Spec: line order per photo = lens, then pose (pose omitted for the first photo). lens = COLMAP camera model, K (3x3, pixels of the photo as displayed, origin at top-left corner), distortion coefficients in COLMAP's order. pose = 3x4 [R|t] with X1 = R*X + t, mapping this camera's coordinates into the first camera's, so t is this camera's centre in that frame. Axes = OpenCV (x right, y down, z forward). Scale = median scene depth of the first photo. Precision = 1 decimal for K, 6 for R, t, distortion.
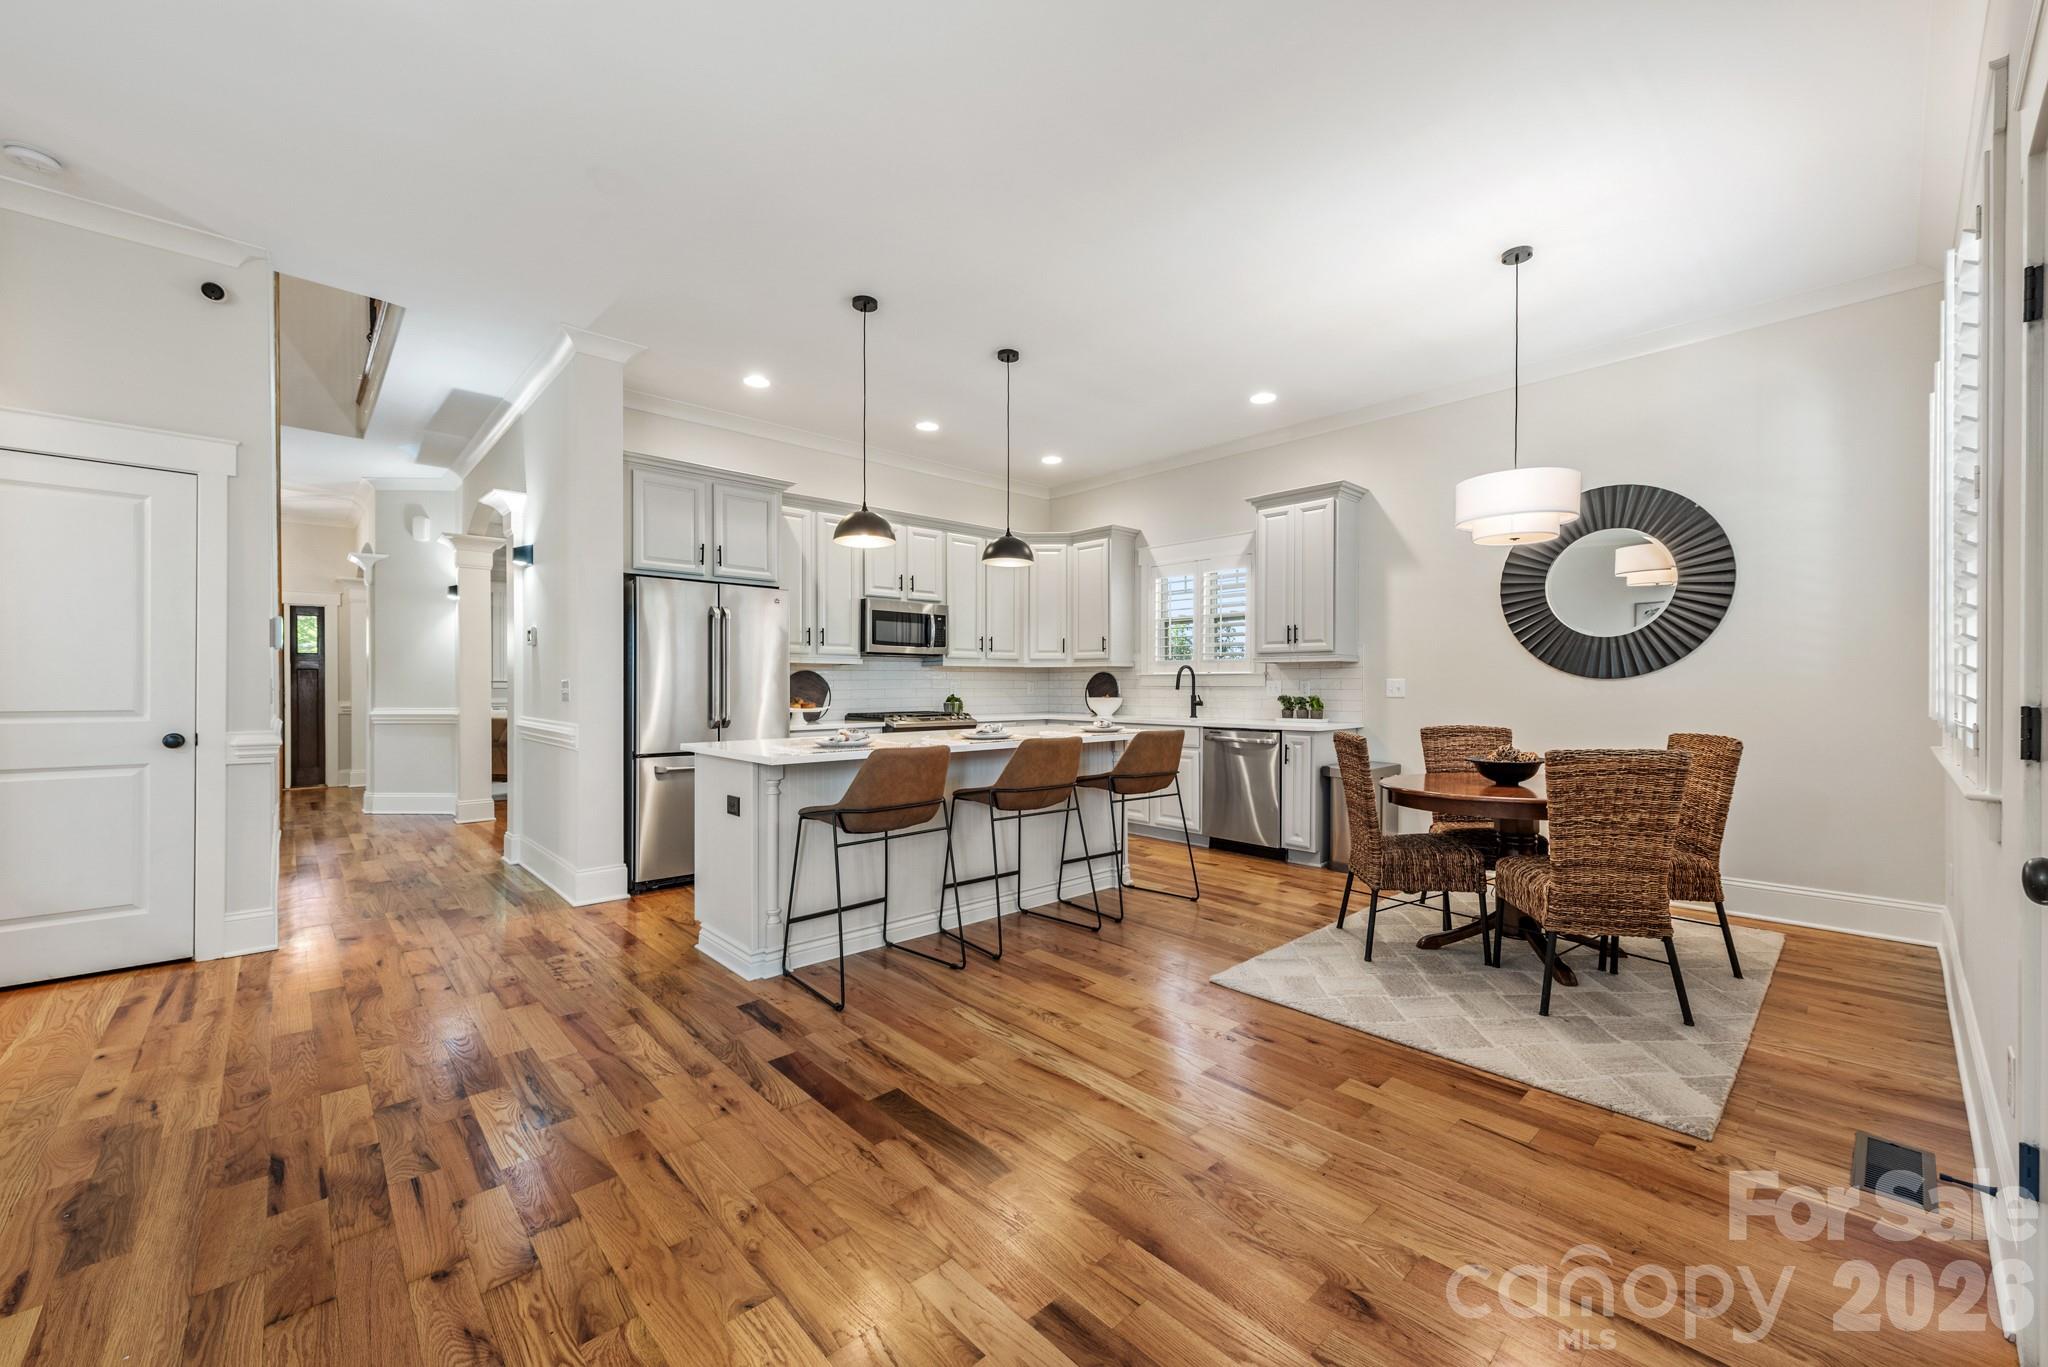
lens RADIAL K [[801.5, 0, 1036.8], [0, 801.5, 676.7], [0, 0, 1]] dist [0.006724, -0.002220]
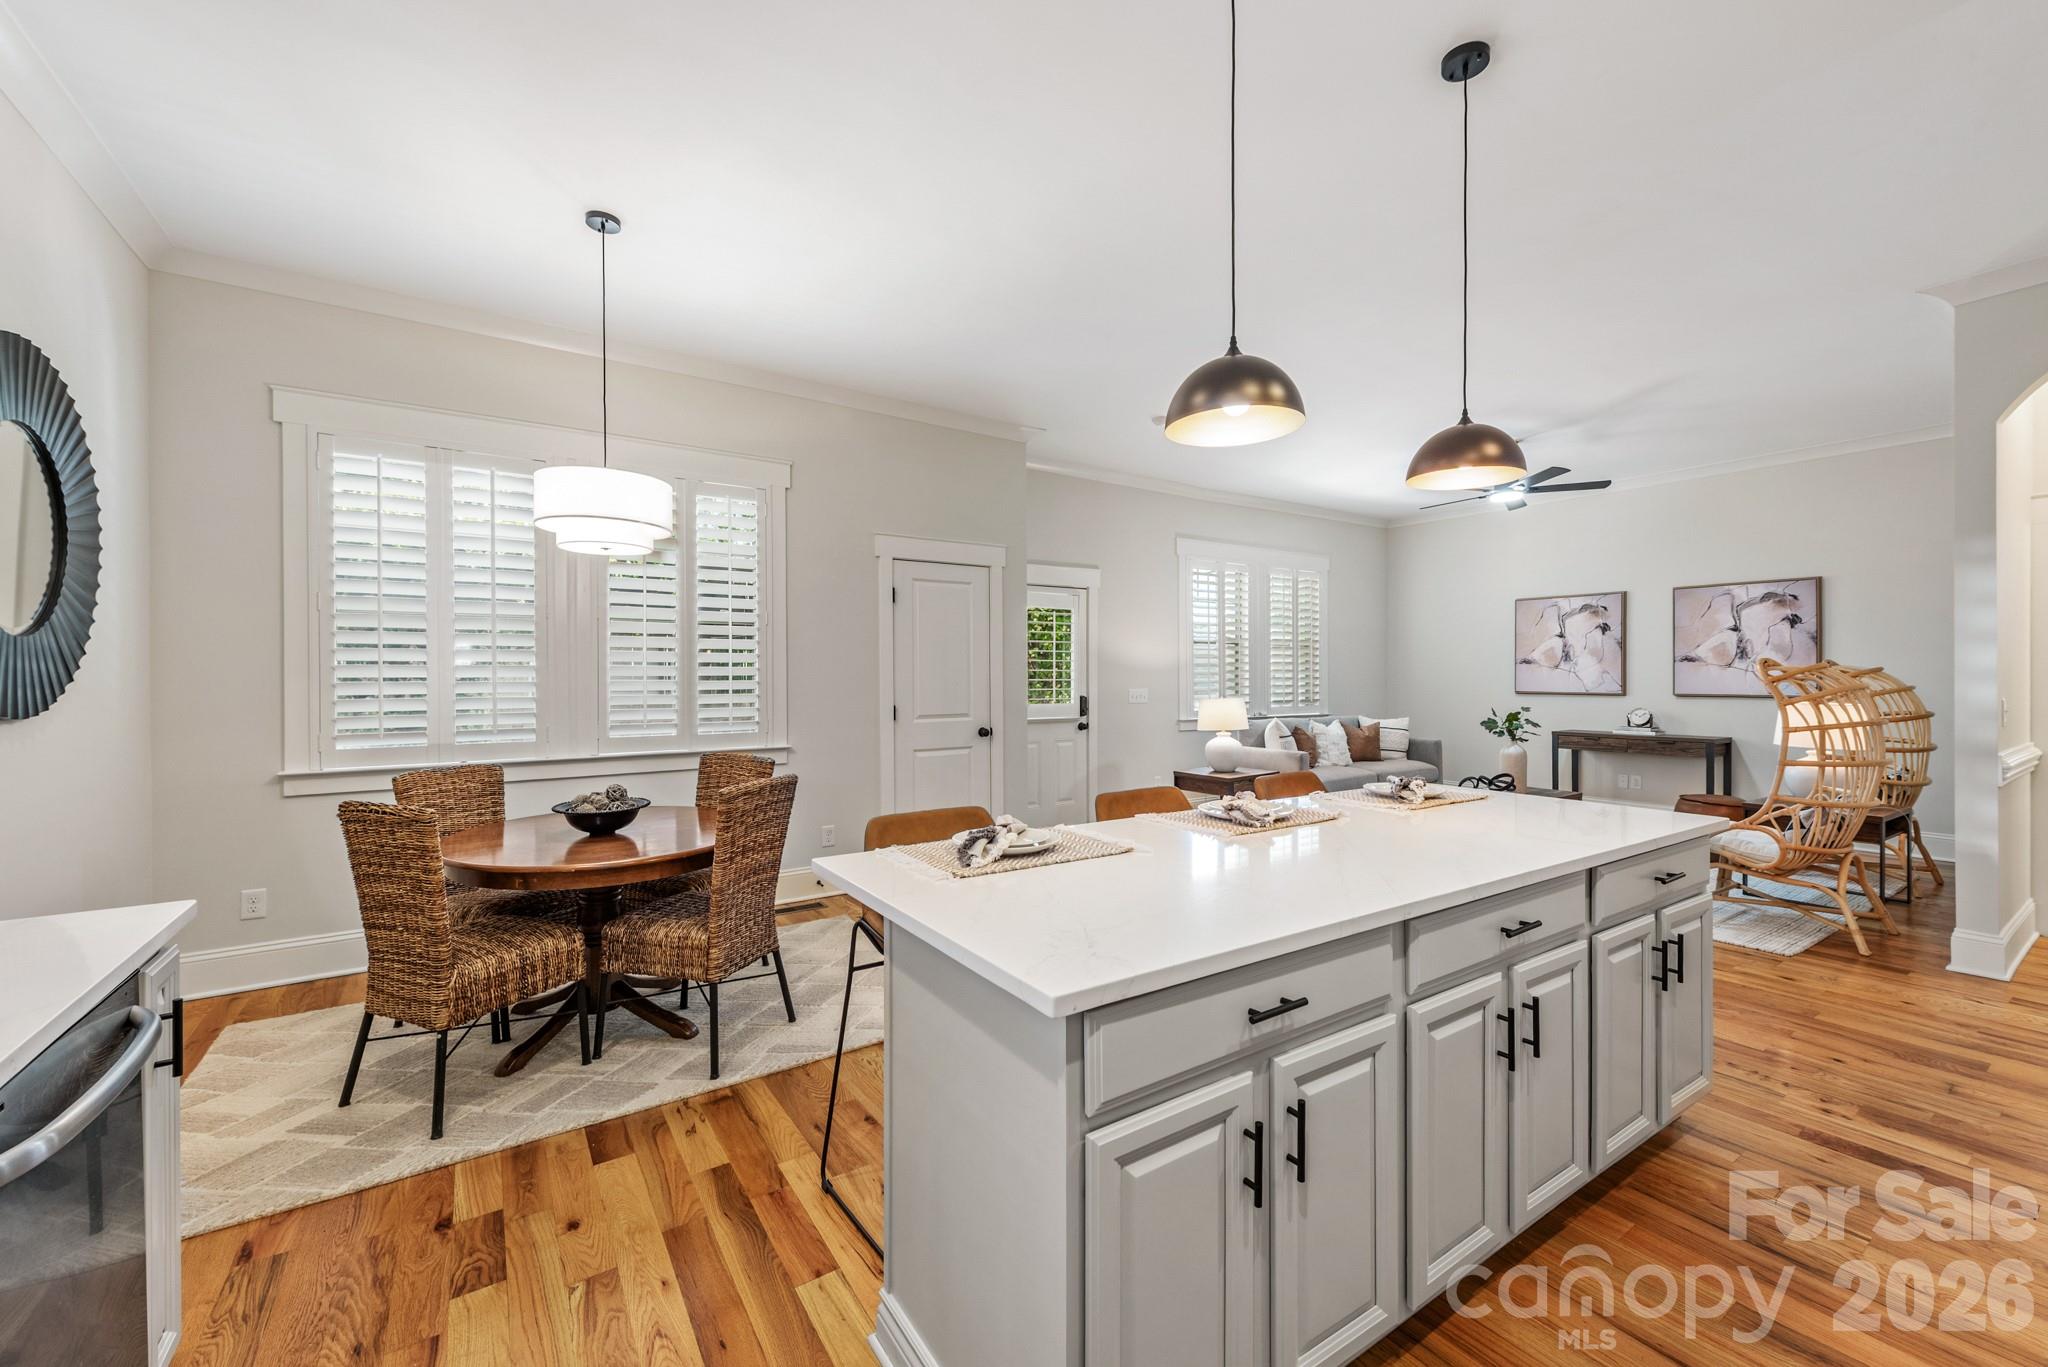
lens RADIAL K [[801.5, 0, 1040.7], [0, 801.5, 681.6], [0, 0, 1]] dist [0.006724, -0.002220]
pose [[-0.987592, -0.000004, 0.157043, -0.000916], [-0.000461, 0.999996, -0.002872, -0.016166], [-0.157043, -0.002908, -0.987588, 1.182548]]
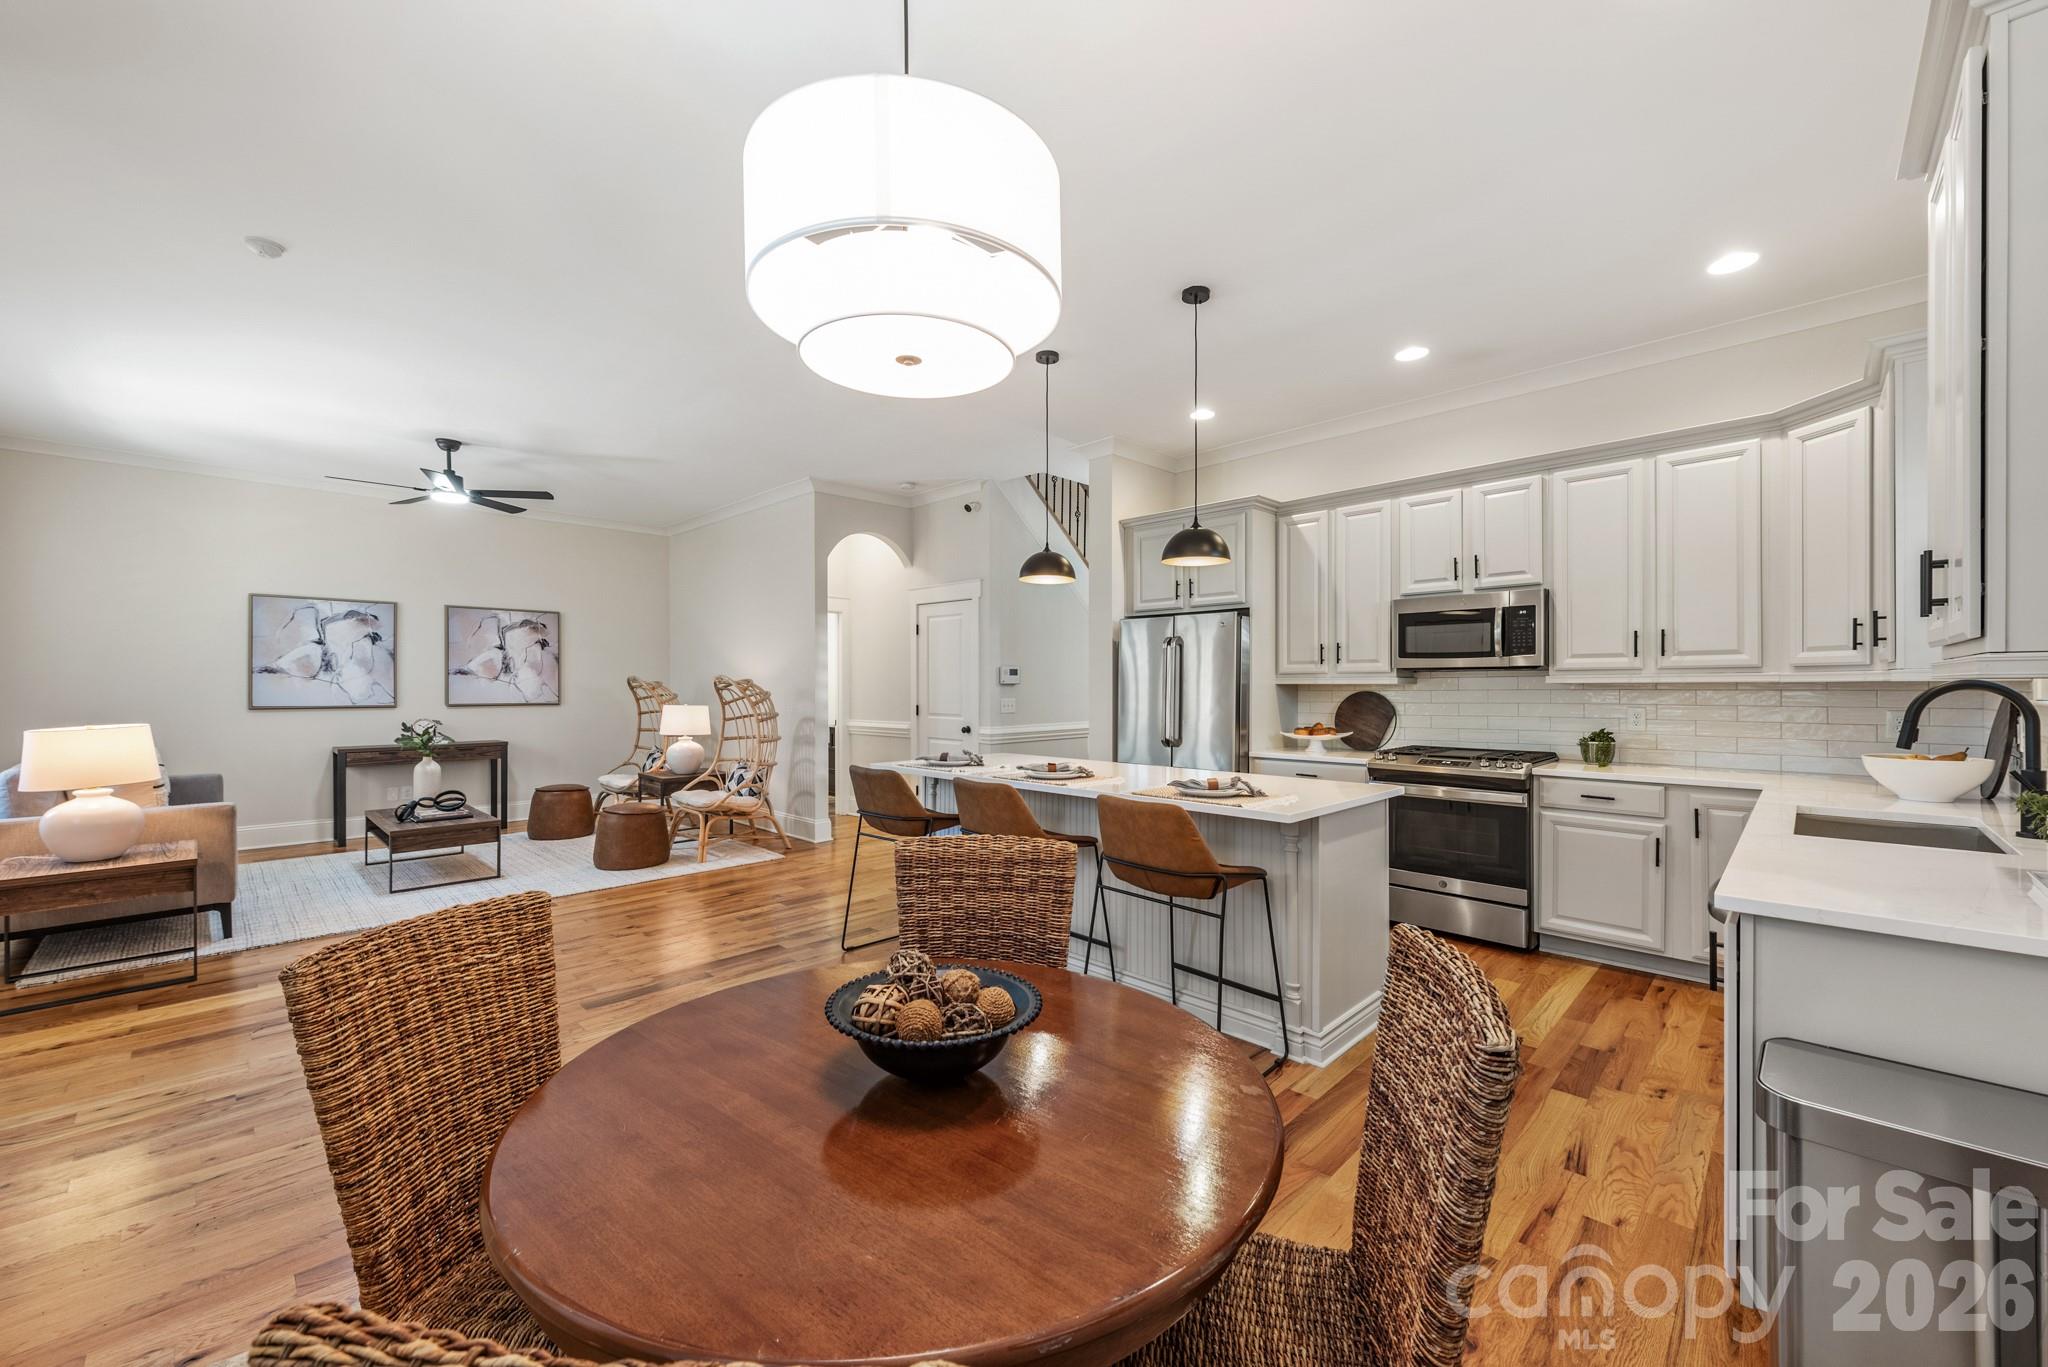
lens RADIAL K [[801.5, 0, 1021.1], [0, 801.5, 684.4], [0, 0, 1]] dist [0.006724, -0.002220]
pose [[0.031073, -0.004721, -0.999506, 0.624102], [0.011570, 0.999924, -0.004363, -0.017693], [0.999450, -0.011429, 0.031125, 0.683086]]
